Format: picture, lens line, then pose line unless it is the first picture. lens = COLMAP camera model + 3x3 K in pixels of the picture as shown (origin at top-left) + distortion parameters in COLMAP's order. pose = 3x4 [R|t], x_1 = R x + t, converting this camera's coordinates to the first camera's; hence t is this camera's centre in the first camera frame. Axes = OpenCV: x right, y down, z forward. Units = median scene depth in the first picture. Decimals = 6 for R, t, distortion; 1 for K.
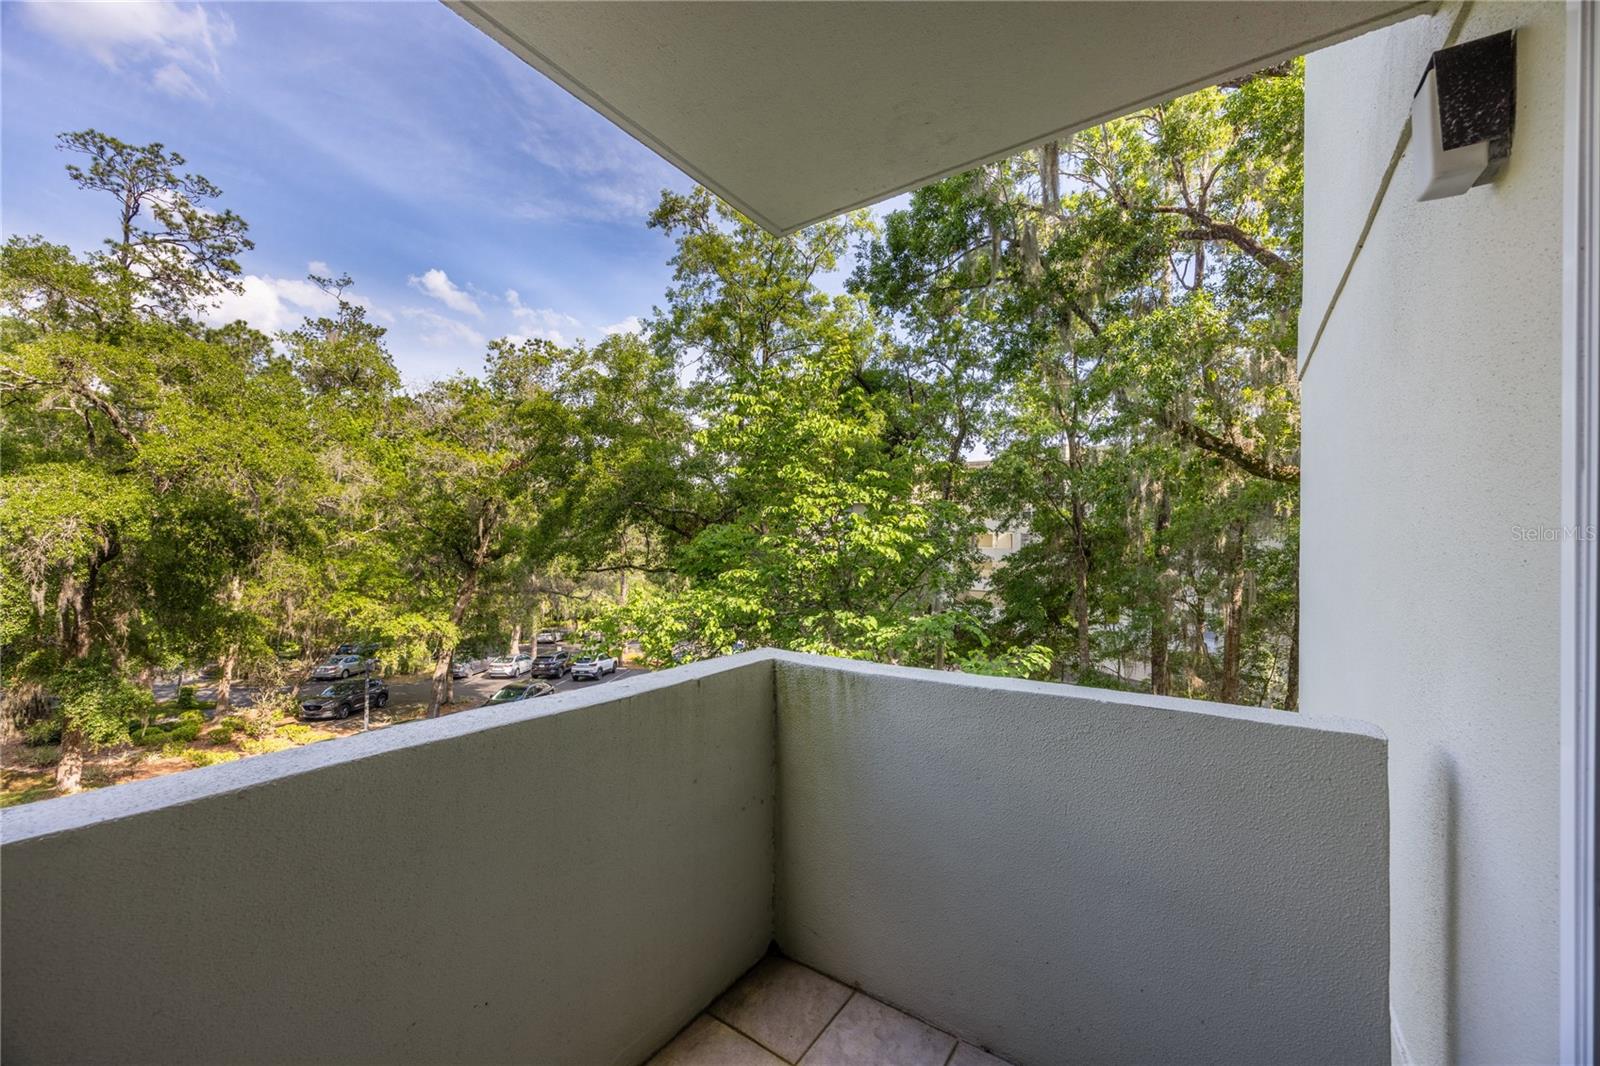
lens RADIAL K [[625.6, 0, 812.0], [0, 625.6, 541.4], [0, 0, 1]] dist [0.002104, -0.000277]
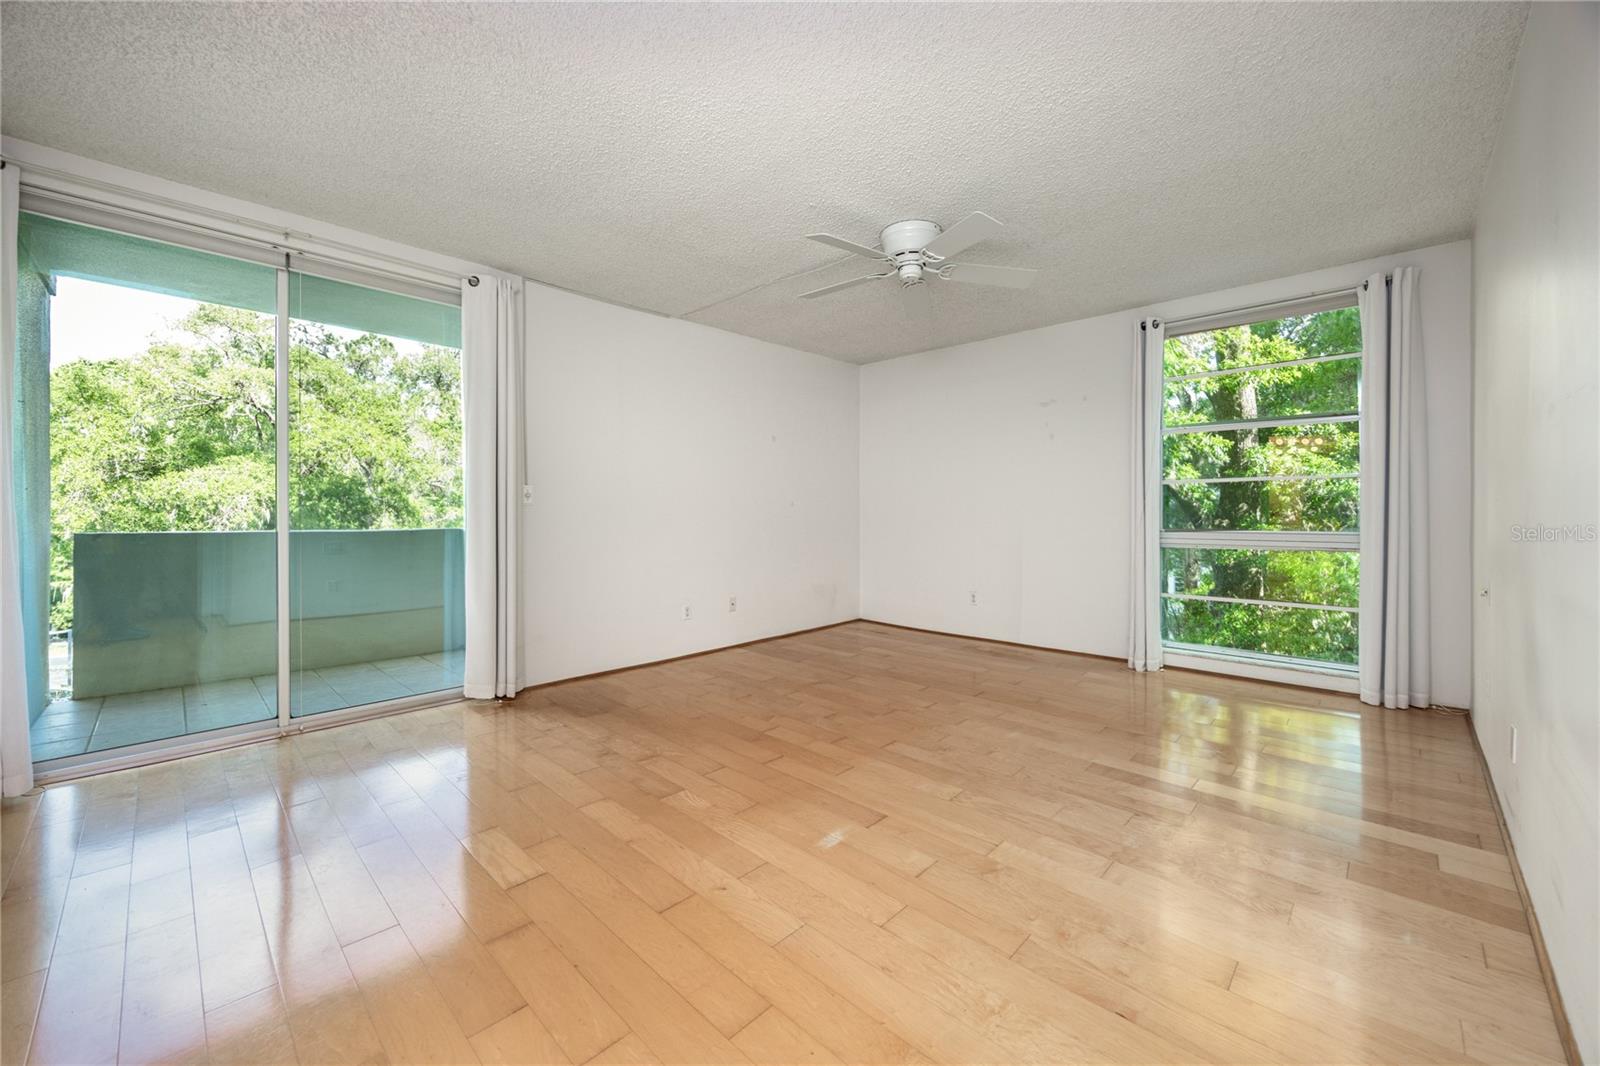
lens RADIAL K [[625.6, 0, 803.6], [0, 625.6, 522.0], [0, 0, 1]] dist [0.002104, -0.000277]
pose [[0.988521, -0.012313, -0.150580, 0.210341], [0.014168, 0.999836, 0.011250, 0.020025], [0.150417, -0.013254, 0.988534, -0.157228]]
